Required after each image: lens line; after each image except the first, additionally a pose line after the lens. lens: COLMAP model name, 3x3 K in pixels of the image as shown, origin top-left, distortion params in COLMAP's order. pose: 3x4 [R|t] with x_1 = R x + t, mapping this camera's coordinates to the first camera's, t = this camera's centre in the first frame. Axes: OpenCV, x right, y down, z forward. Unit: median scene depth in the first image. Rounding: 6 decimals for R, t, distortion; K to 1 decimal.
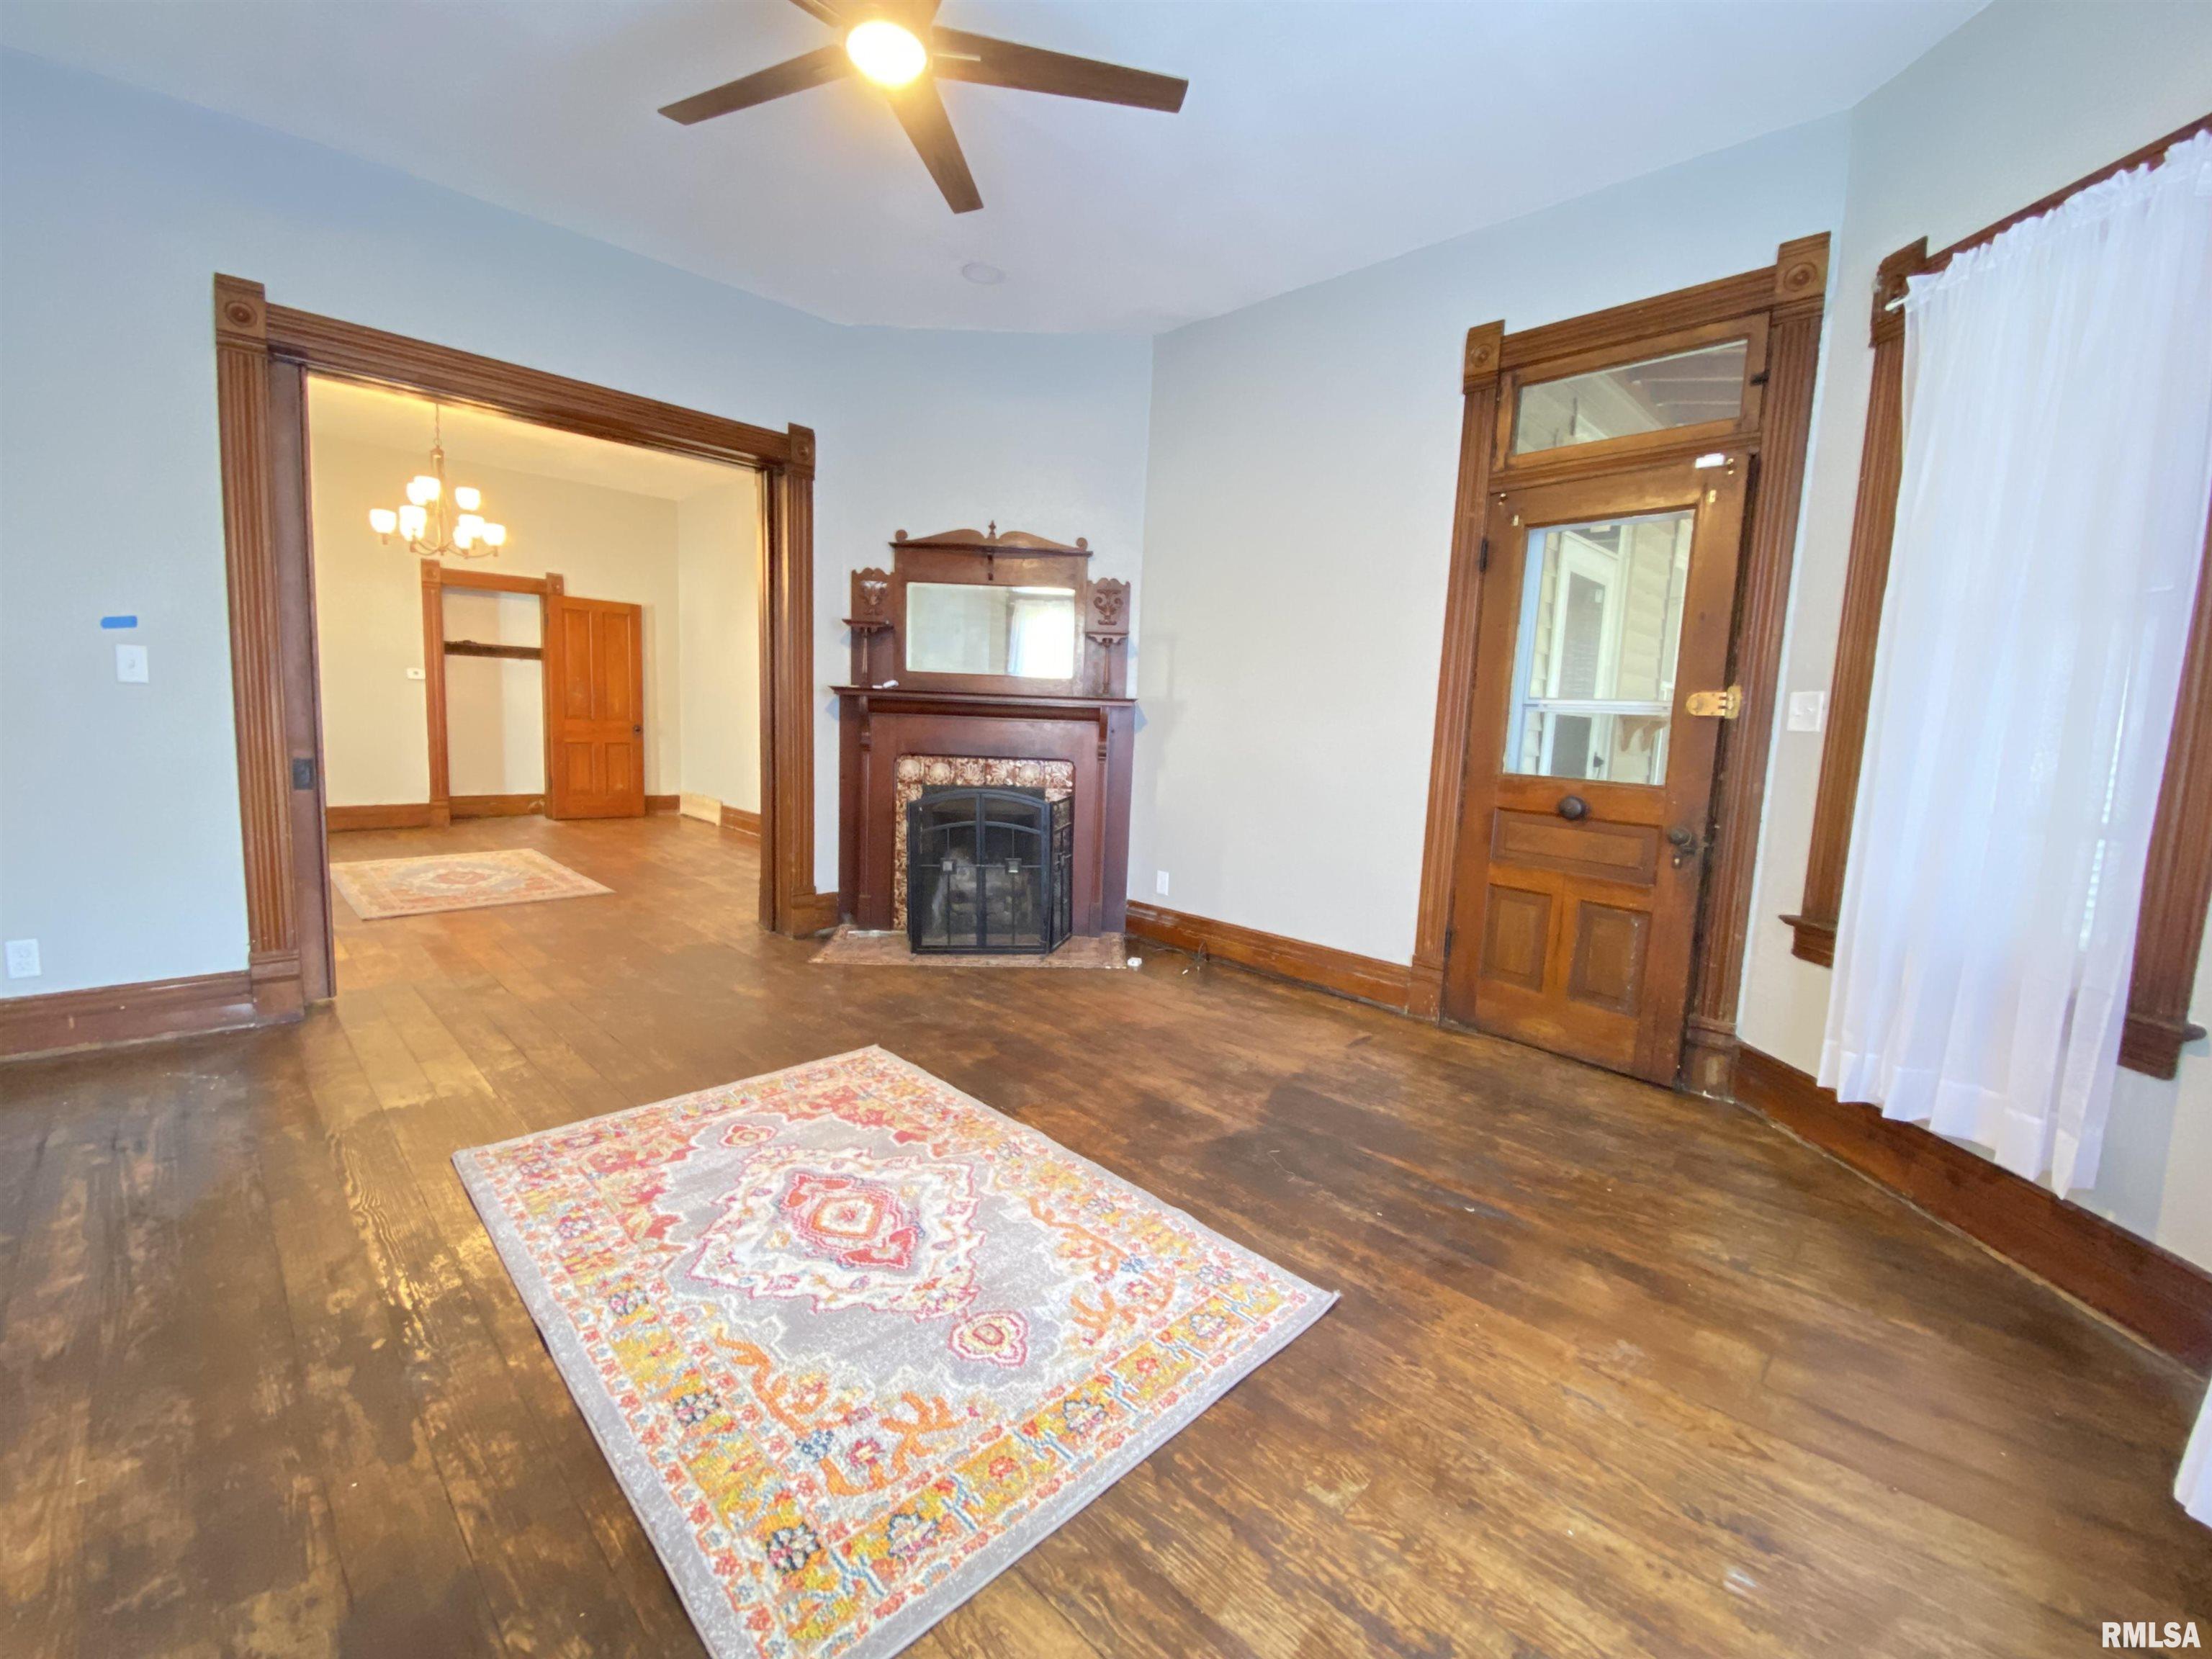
lens RADIAL K [[902.8, 0, 1095.4], [0, 902.8, 823.1], [0, 0, 1]] dist [-0.003145, -0.009004]
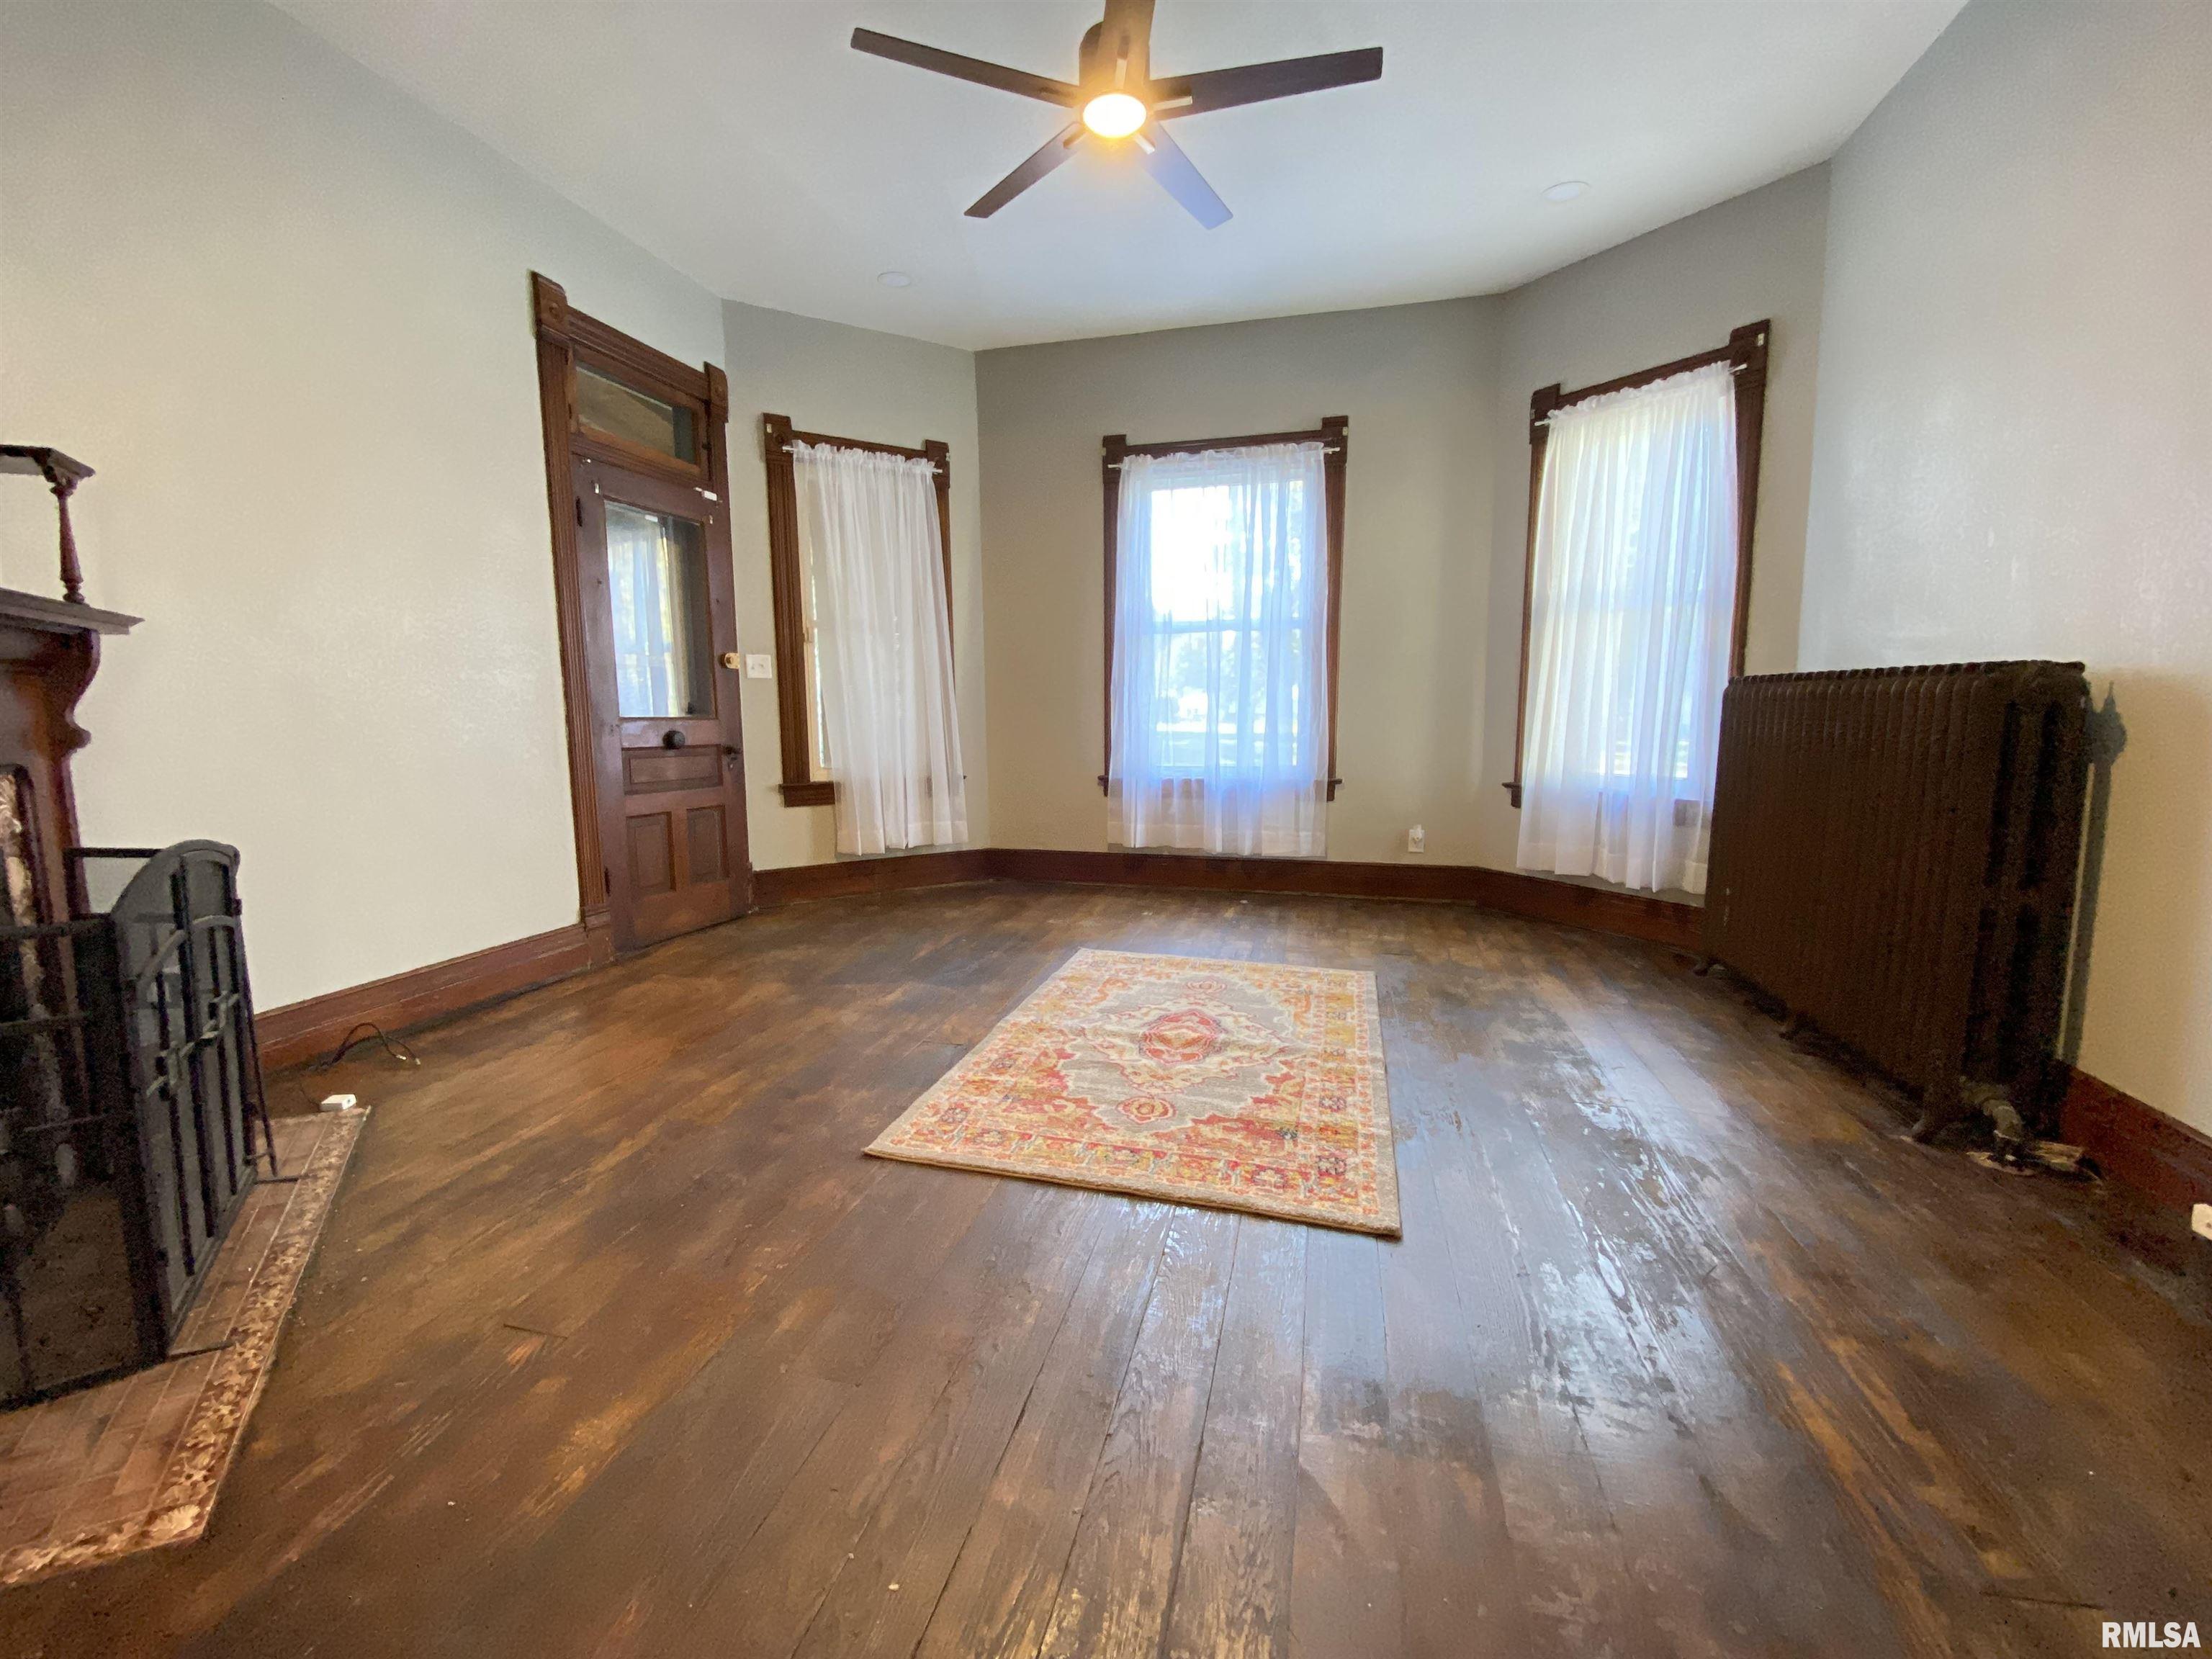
lens RADIAL K [[902.8, 0, 1103.4], [0, 902.8, 820.4], [0, 0, 1]] dist [-0.003145, -0.009004]
pose [[-0.513055, -0.145264, 0.845975, -1.017333], [0.089715, 0.971102, 0.221159, -0.154319], [-0.853655, 0.189363, -0.485196, 1.301071]]
